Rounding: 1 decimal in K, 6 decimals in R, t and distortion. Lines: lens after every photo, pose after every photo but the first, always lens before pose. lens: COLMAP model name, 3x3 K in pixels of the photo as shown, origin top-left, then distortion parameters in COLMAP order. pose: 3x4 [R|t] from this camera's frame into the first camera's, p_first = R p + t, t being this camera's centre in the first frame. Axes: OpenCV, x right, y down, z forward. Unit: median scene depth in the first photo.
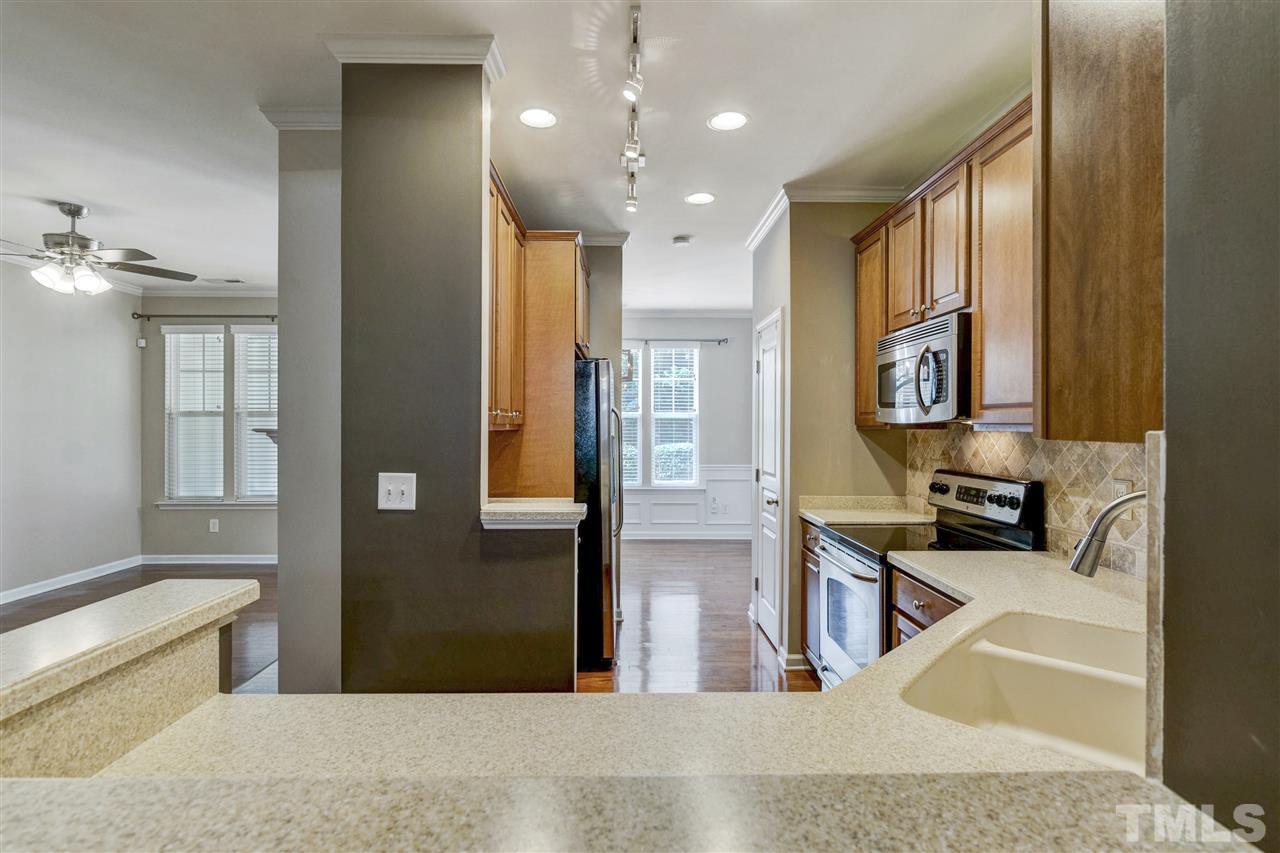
lens RADIAL K [[637.1, 0, 636.9], [0, 637.1, 430.6], [0, 0, 1]] dist [-0.003193, 0.002974]
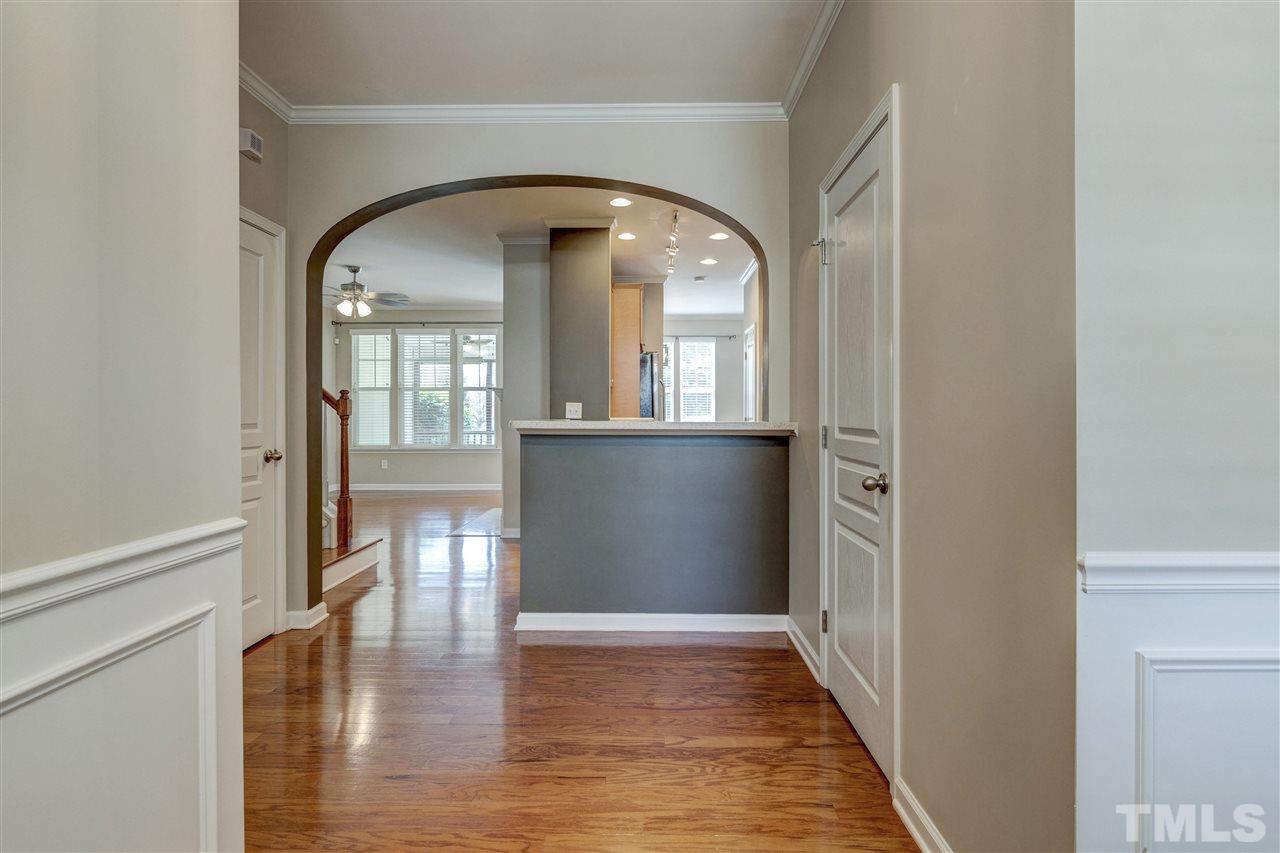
lens RADIAL K [[637.1, 0, 640.6], [0, 637.1, 418.7], [0, 0, 1]] dist [-0.003193, 0.002974]
pose [[0.999317, -0.000651, -0.036959, -0.028687], [0.000687, 0.999999, 0.000940, 0.078908], [0.036959, -0.000965, 0.999316, -0.860277]]
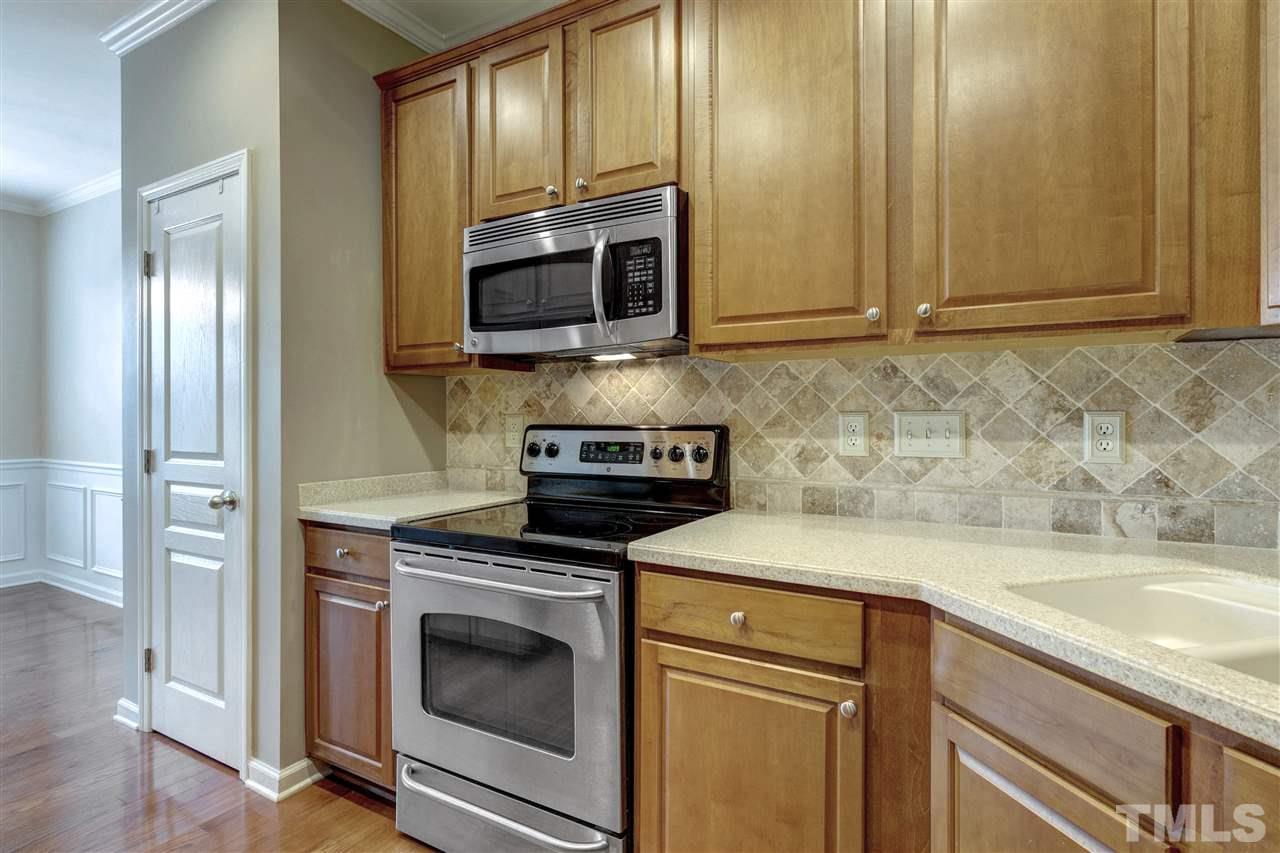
lens RADIAL K [[637.1, 0, 644.4], [0, 637.1, 414.3], [0, 0, 1]] dist [-0.003193, 0.002974]
pose [[0.511493, -0.001279, 0.859287, -0.079308], [0.009417, 0.999947, -0.004118, 0.045083], [-0.859236, 0.010198, 0.511478, 0.439078]]
